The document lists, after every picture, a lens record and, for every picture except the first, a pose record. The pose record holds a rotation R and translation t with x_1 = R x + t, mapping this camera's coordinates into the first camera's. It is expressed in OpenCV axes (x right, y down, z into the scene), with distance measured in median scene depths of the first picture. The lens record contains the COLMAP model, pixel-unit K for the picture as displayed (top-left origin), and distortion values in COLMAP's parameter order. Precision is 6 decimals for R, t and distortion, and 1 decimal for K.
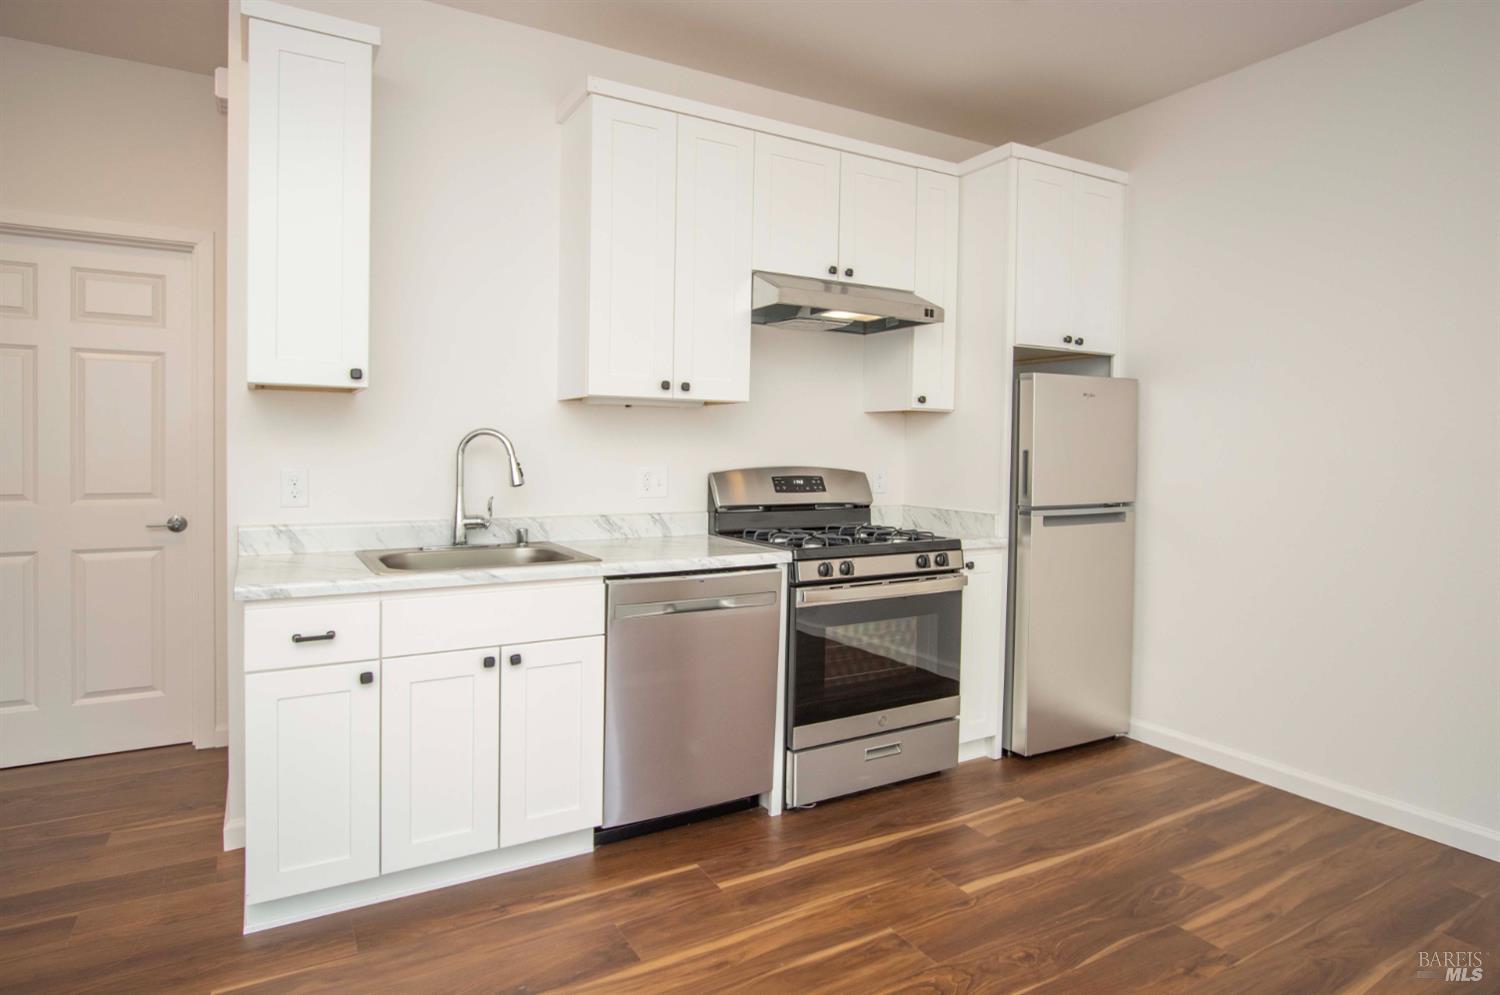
lens RADIAL K [[892.0, 0, 779.5], [0, 892.0, 447.3], [0, 0, 1]] dist [-0.000946, 0.001058]
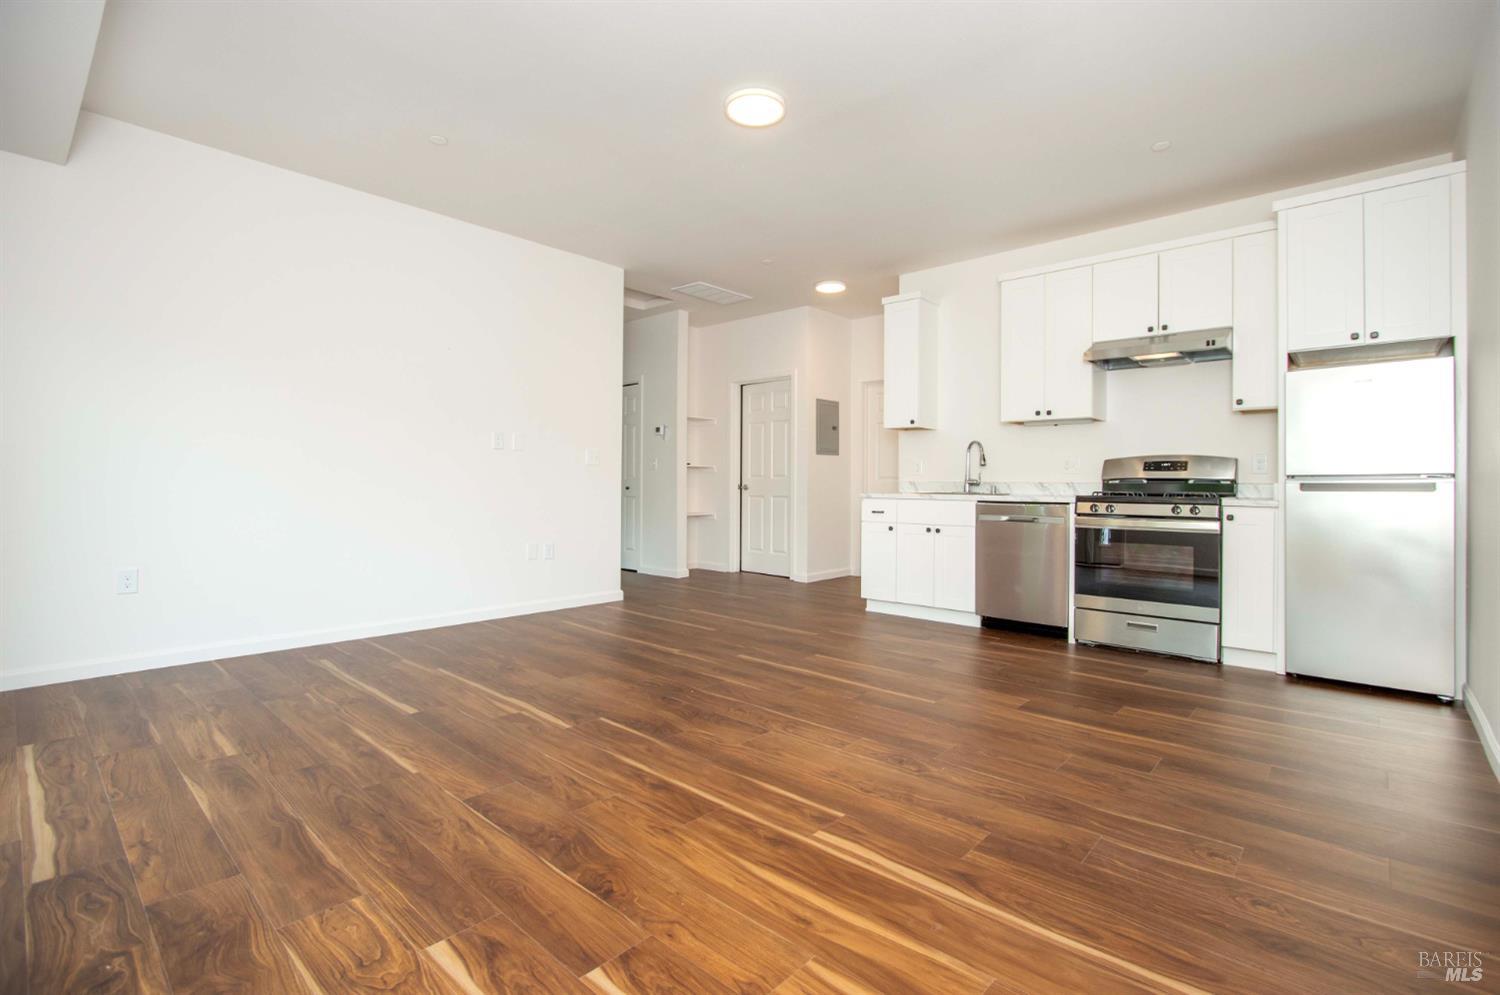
lens RADIAL K [[709.2, 0, 751.5], [0, 709.2, 491.1], [0, 0, 1]] dist [-0.022260, 0.000189]
pose [[0.265377, 0.000079, -0.964145, 1.188119], [-0.007411, 0.999971, -0.001958, 0.108781], [0.964116, 0.007665, 0.265370, -0.023836]]
